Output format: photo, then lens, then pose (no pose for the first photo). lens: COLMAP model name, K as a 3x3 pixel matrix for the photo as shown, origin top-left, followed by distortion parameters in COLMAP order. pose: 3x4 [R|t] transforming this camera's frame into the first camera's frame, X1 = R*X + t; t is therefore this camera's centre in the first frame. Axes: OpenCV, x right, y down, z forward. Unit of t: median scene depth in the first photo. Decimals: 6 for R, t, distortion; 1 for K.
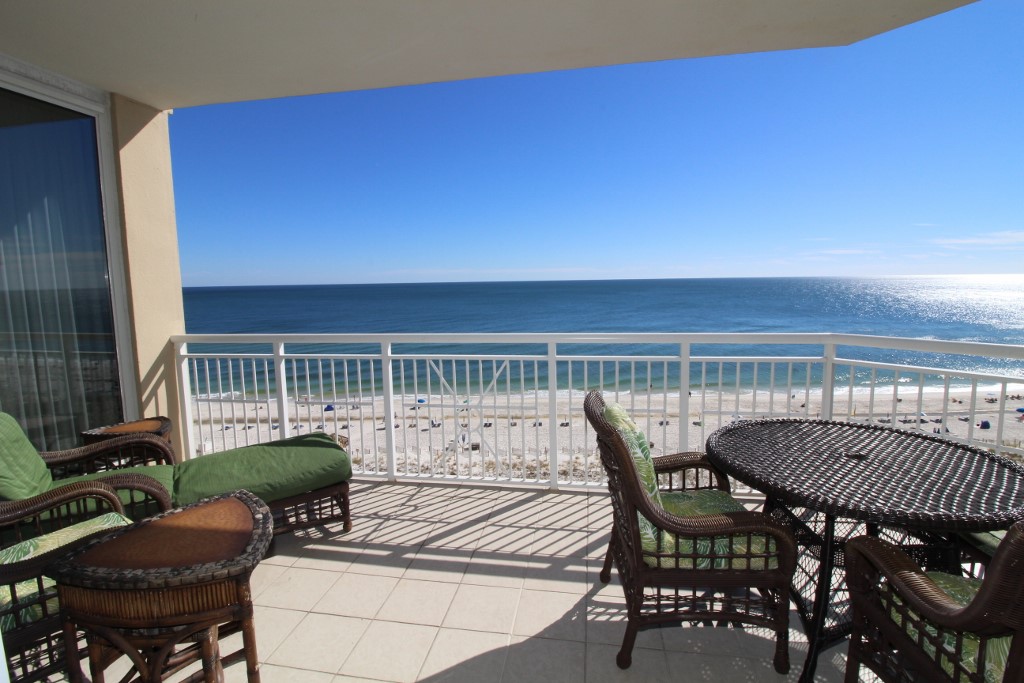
lens RADIAL K [[472.6, 0, 514.5], [0, 472.6, 328.7], [0, 0, 1]] dist [0.004102, -0.014625]
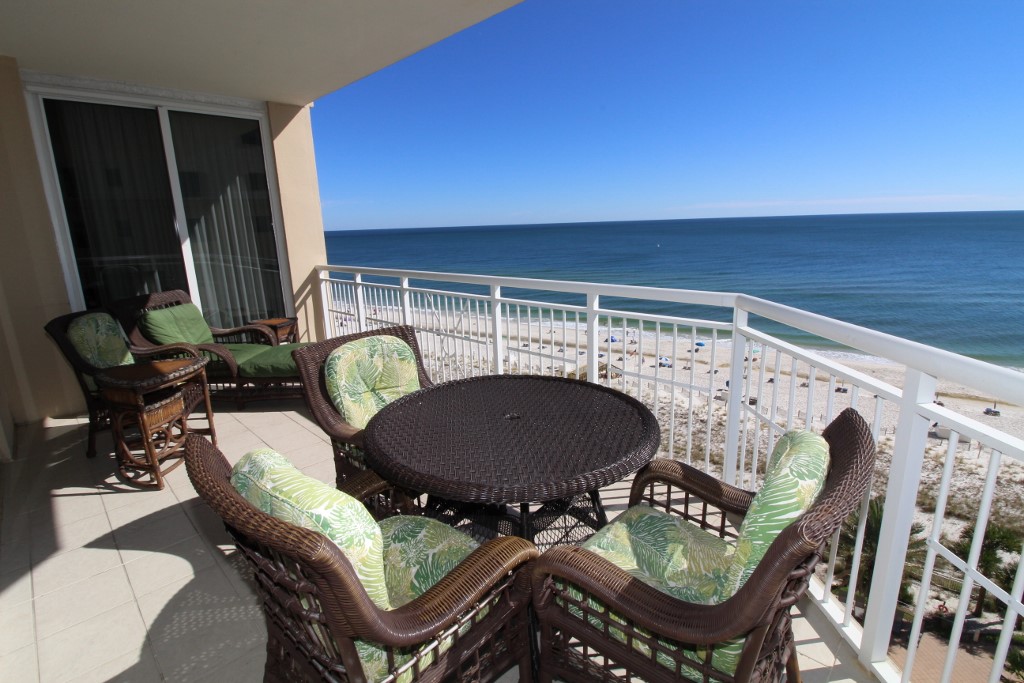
lens RADIAL K [[472.6, 0, 514.5], [0, 472.6, 328.7], [0, 0, 1]] dist [0.004102, -0.014625]
pose [[0.820784, 0.111067, -0.560337, 0.693874], [-0.036879, 0.989173, 0.142047, -0.023186], [0.570047, -0.095925, 0.815993, 0.135961]]
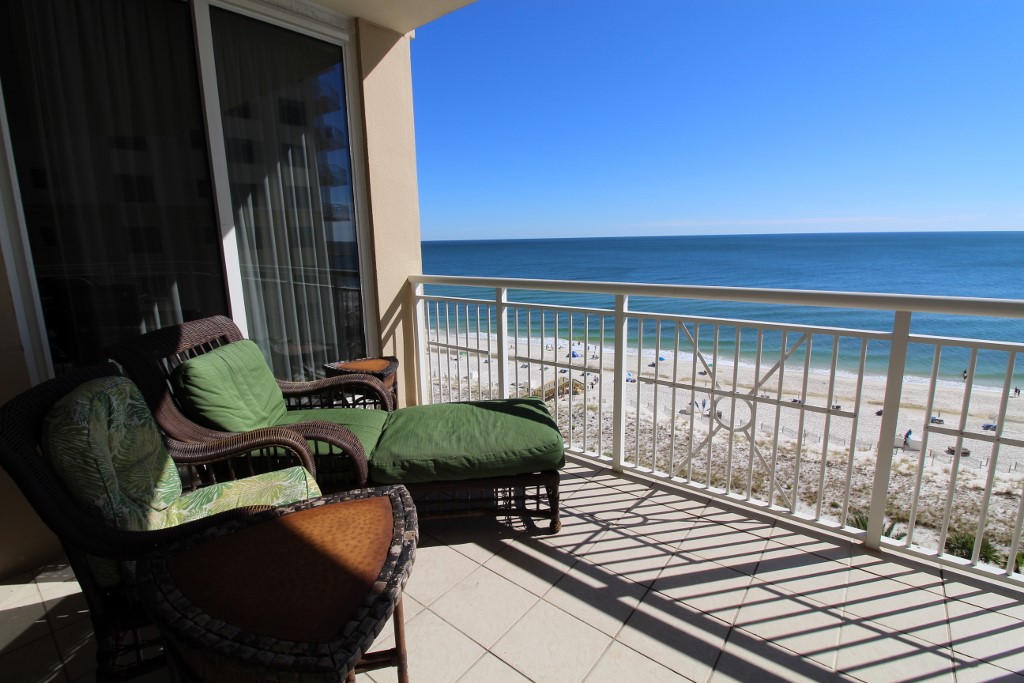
lens RADIAL K [[472.6, 0, 514.5], [0, 472.6, 328.7], [0, 0, 1]] dist [0.004102, -0.014625]
pose [[0.874463, 0.090038, -0.476663, -0.056642], [-0.043895, 0.993279, 0.107095, 0.010357], [0.483103, -0.072727, 0.872538, 0.254977]]
